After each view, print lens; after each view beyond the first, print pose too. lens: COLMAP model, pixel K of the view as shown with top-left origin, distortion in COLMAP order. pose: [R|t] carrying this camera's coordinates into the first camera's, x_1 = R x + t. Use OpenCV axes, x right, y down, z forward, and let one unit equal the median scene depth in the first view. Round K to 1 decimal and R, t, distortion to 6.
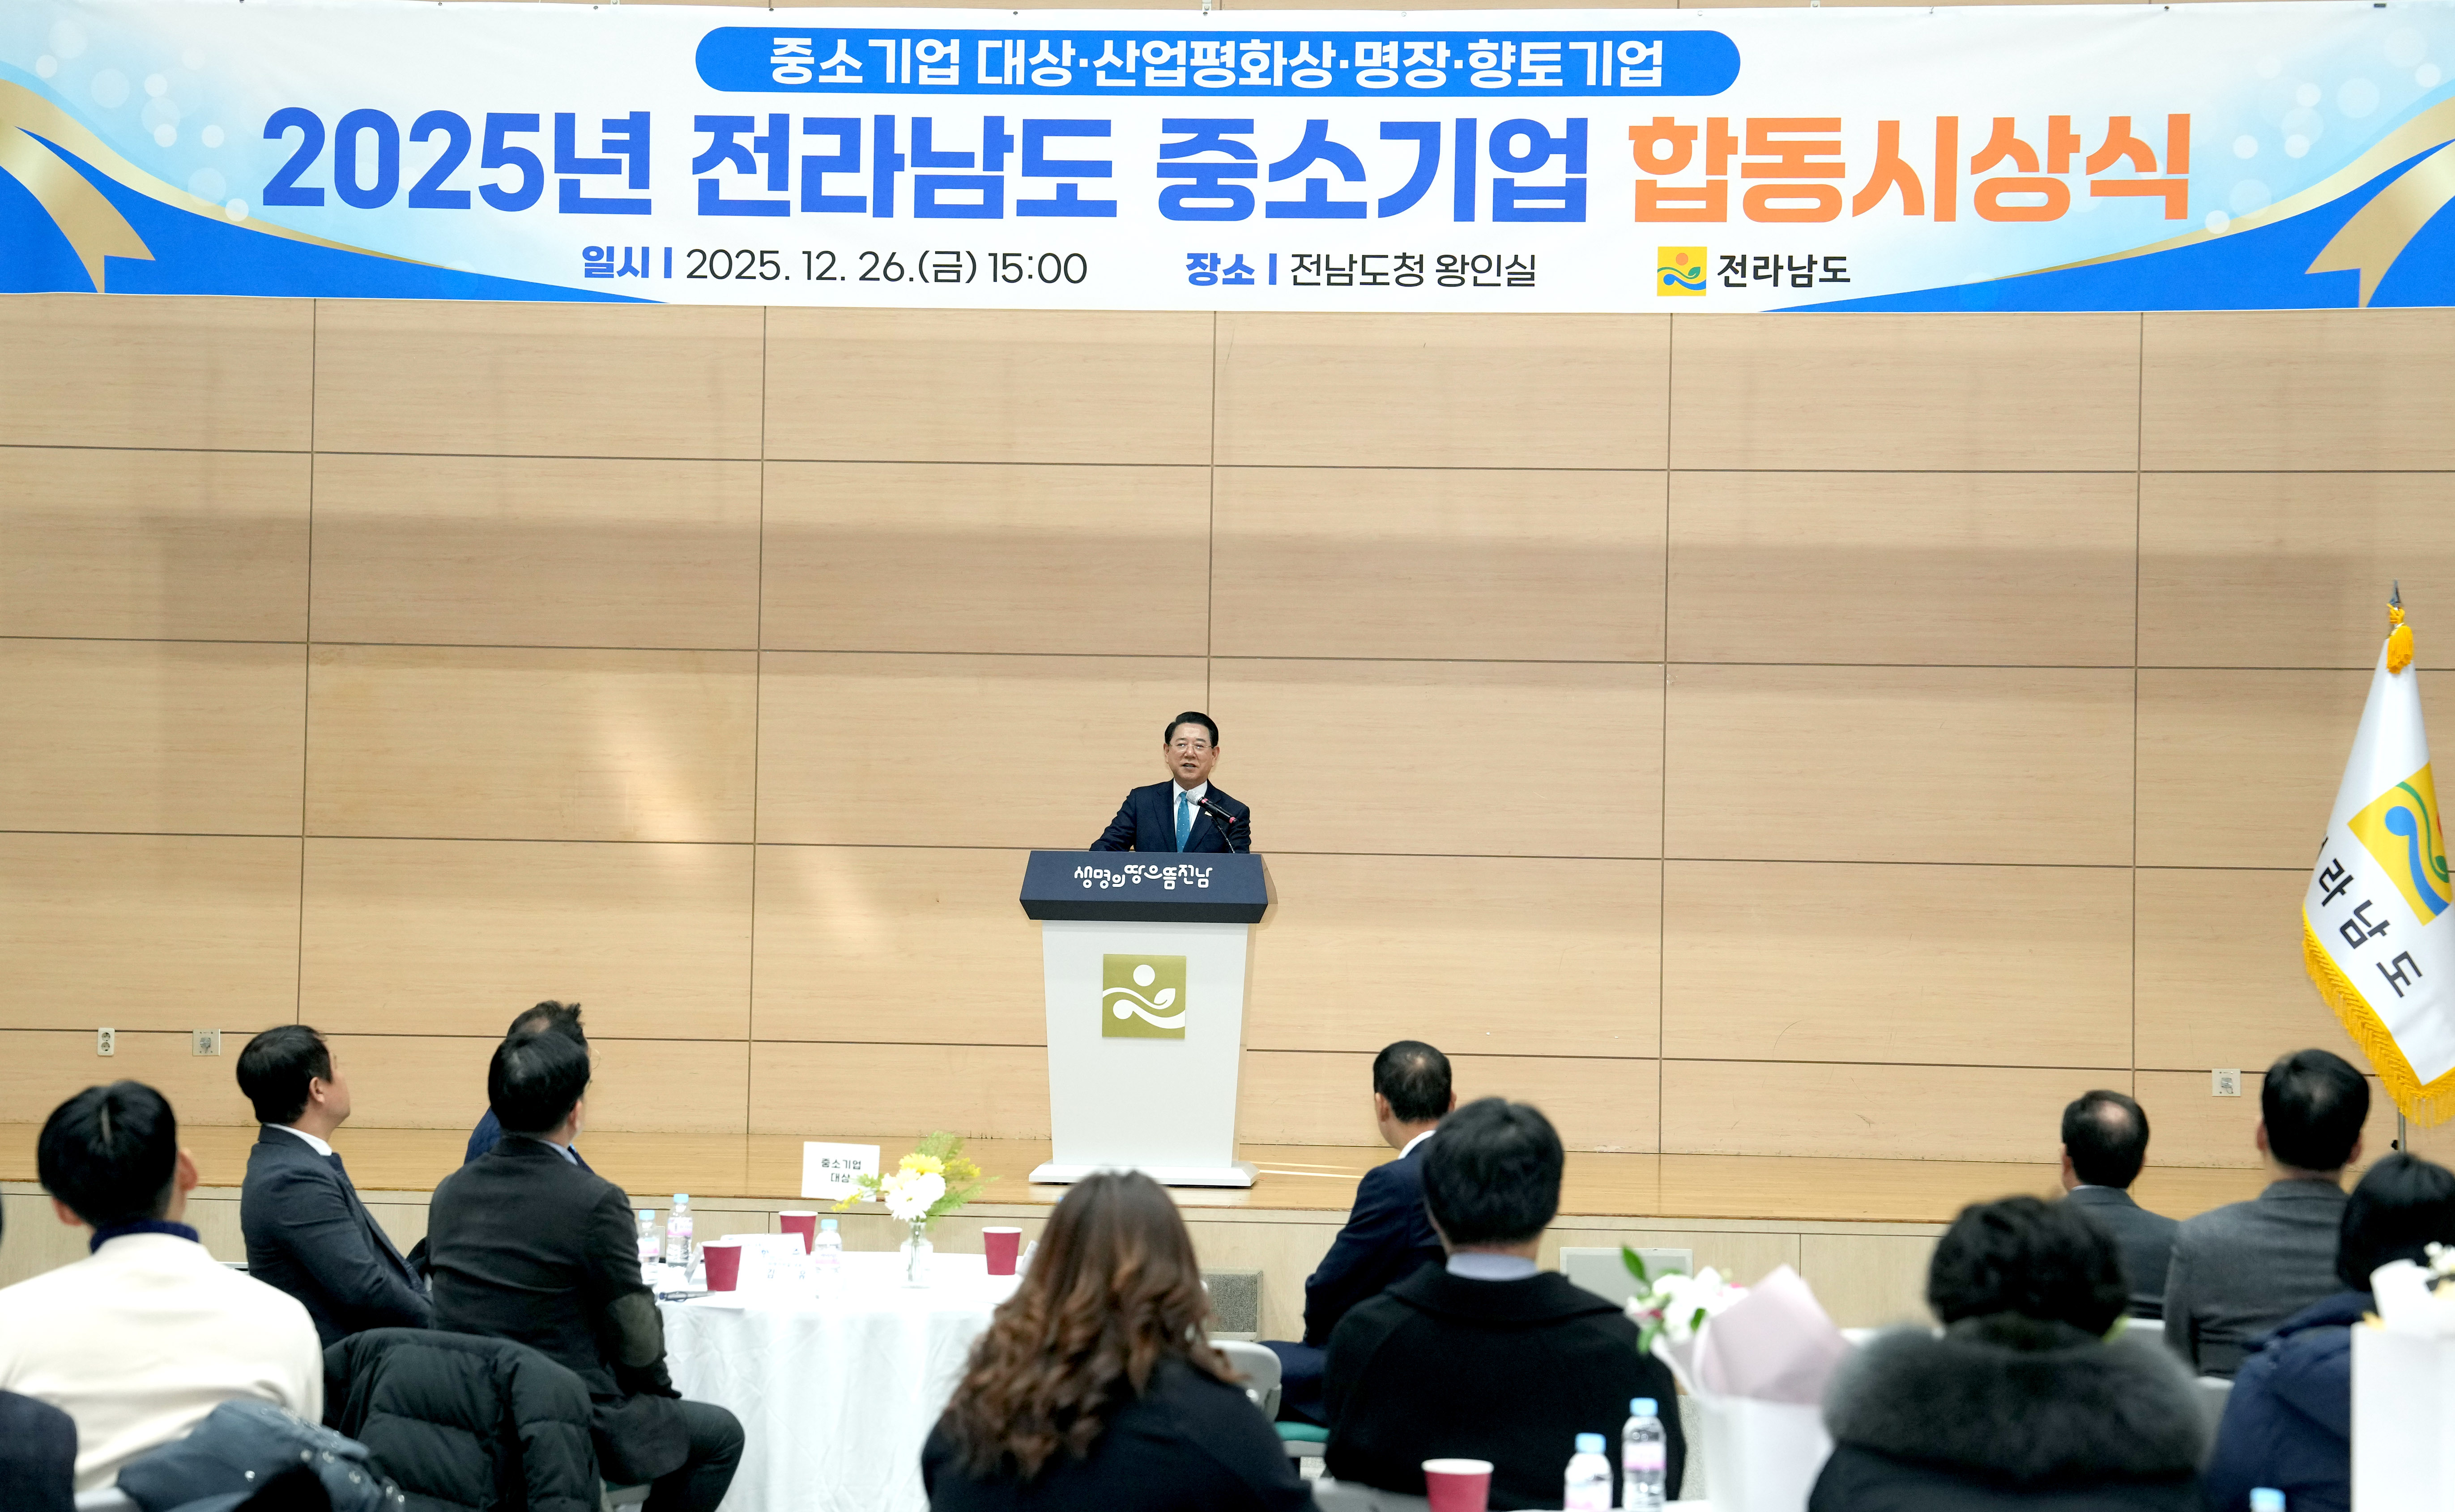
lens RADIAL K [[4932.4, 0, 1235.0], [0, 4932.4, 741.5], [0, 0, 1]] dist [0.506610, 0.000000]
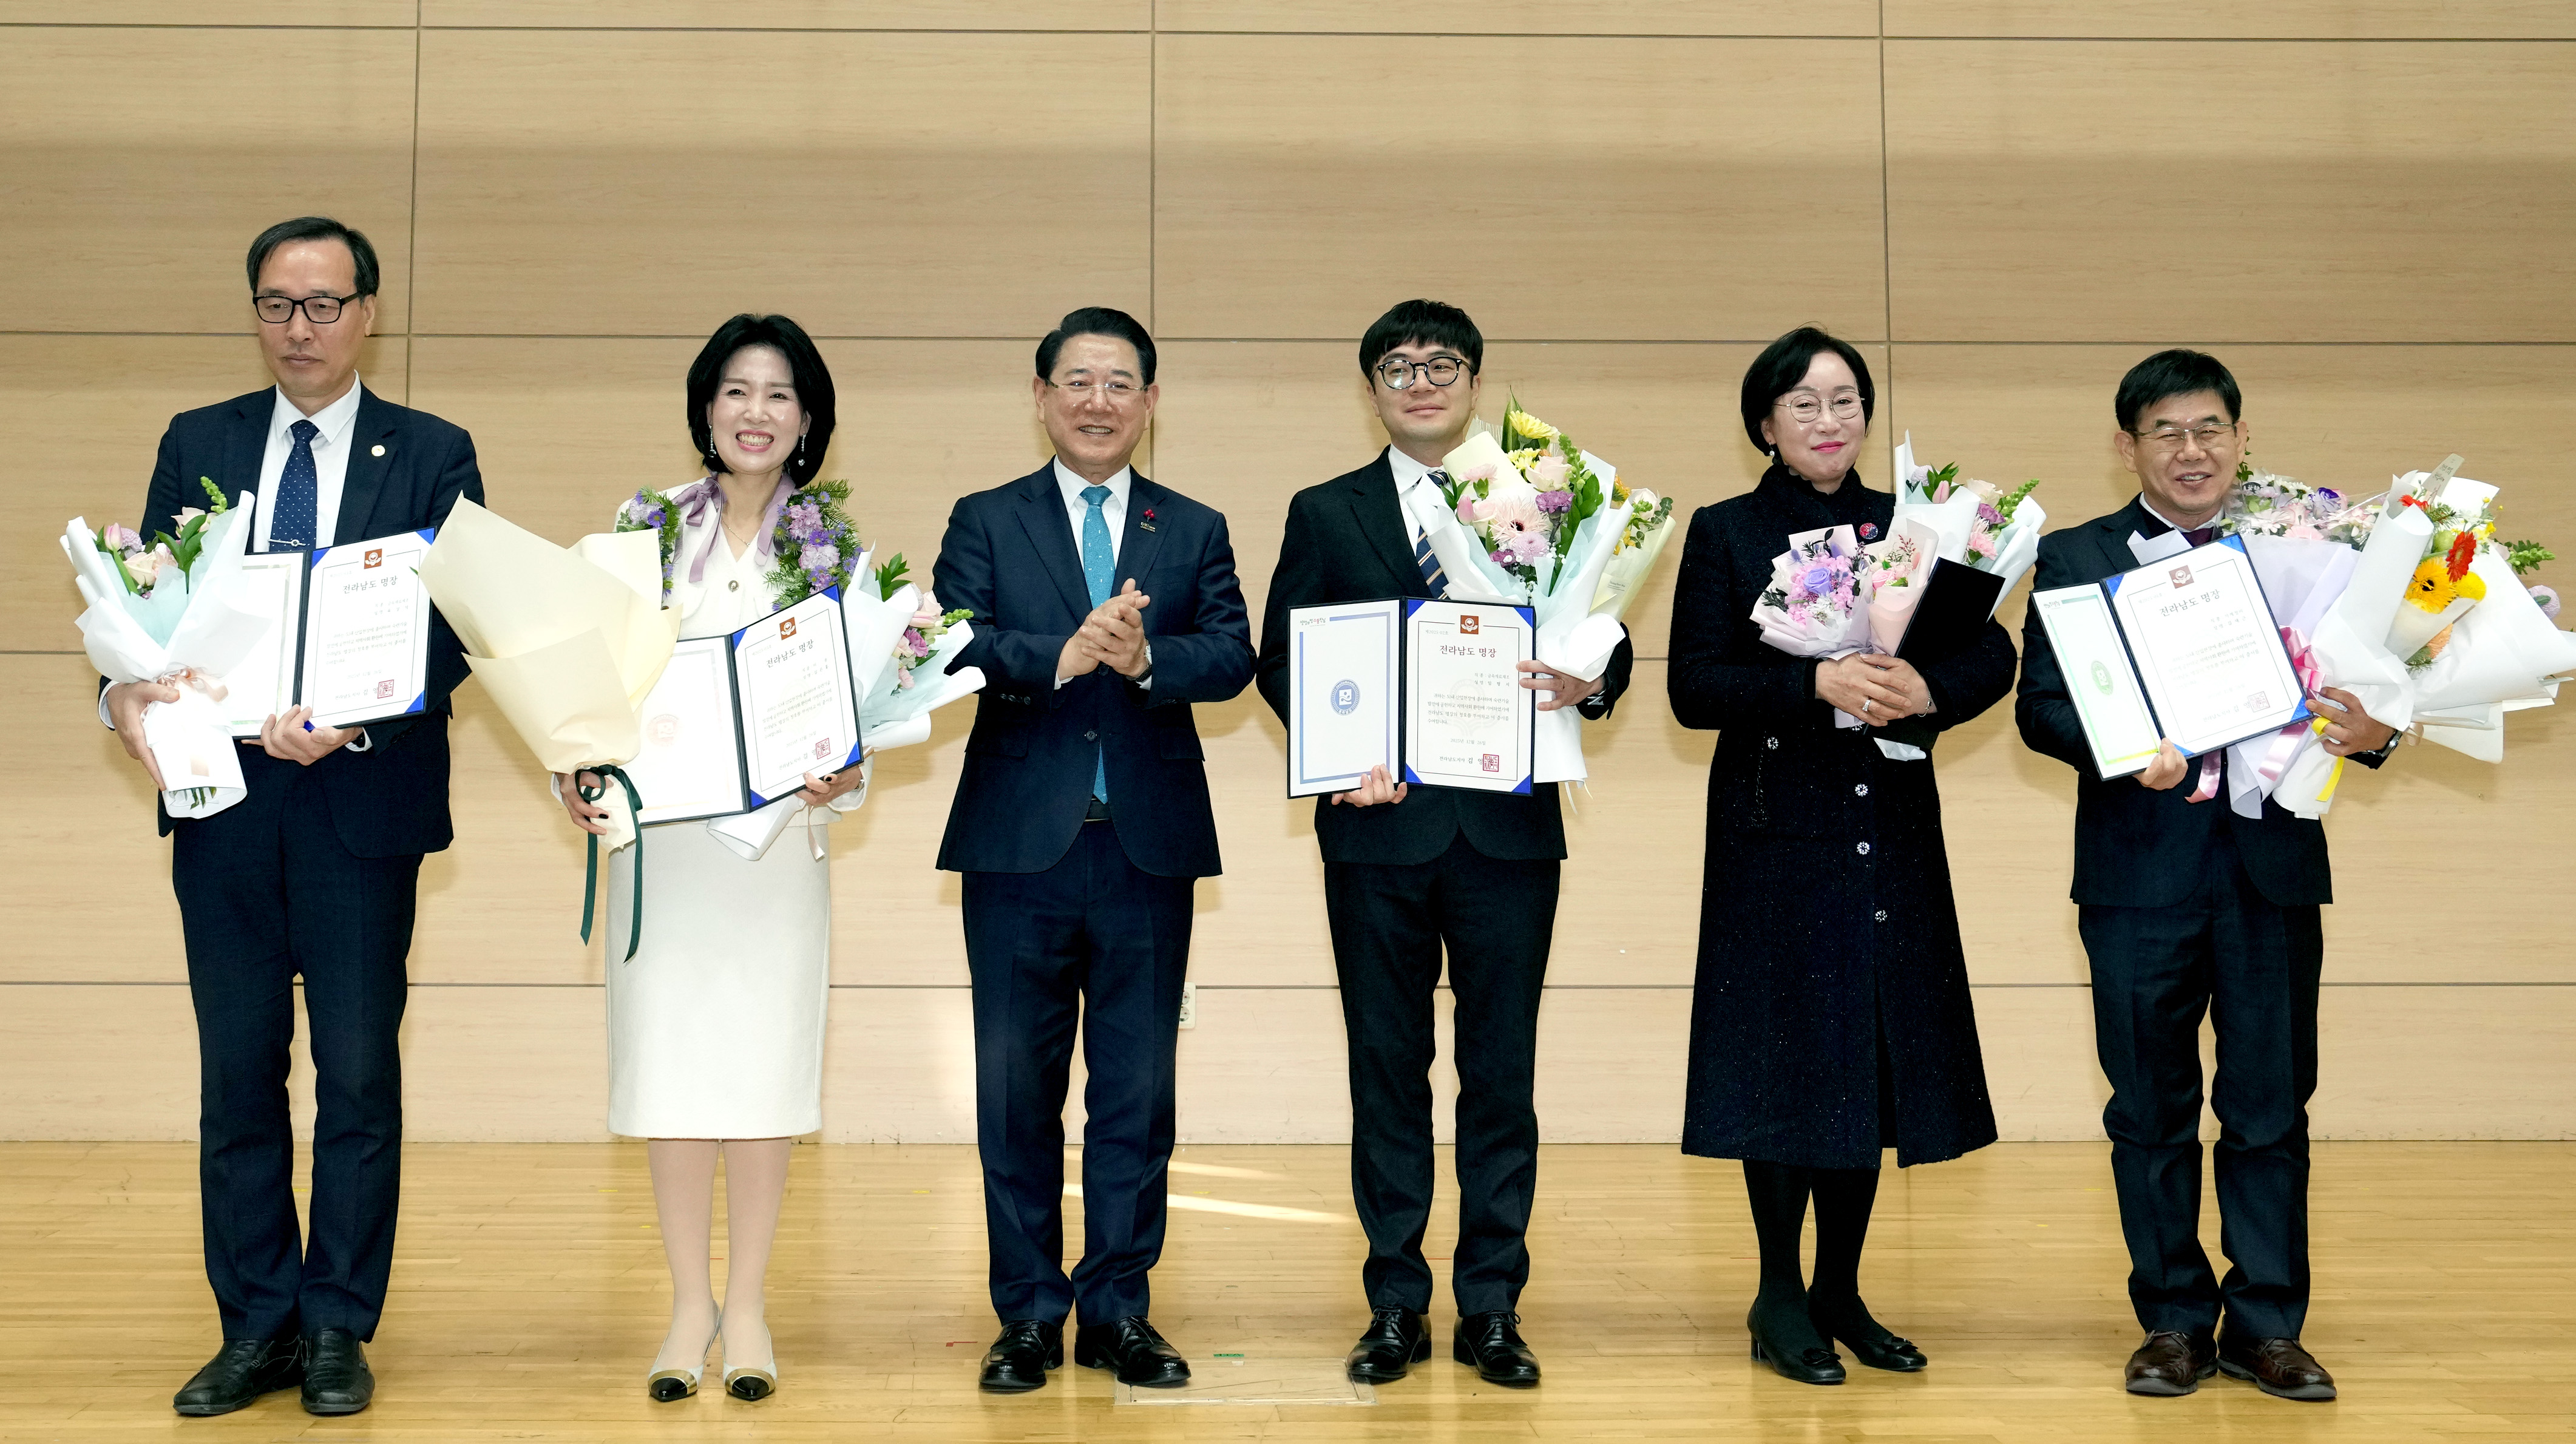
lens RADIAL K [[2501.3, 0, 1276.3], [0, 2501.3, 728.2], [0, 0, 1]] dist [0.004383, 0.000000]
pose [[0.999390, -0.015257, 0.031429, -0.000341], [0.014304, 0.999438, 0.030322, 0.021743], [-0.031874, -0.029854, 0.999046, 0.684988]]
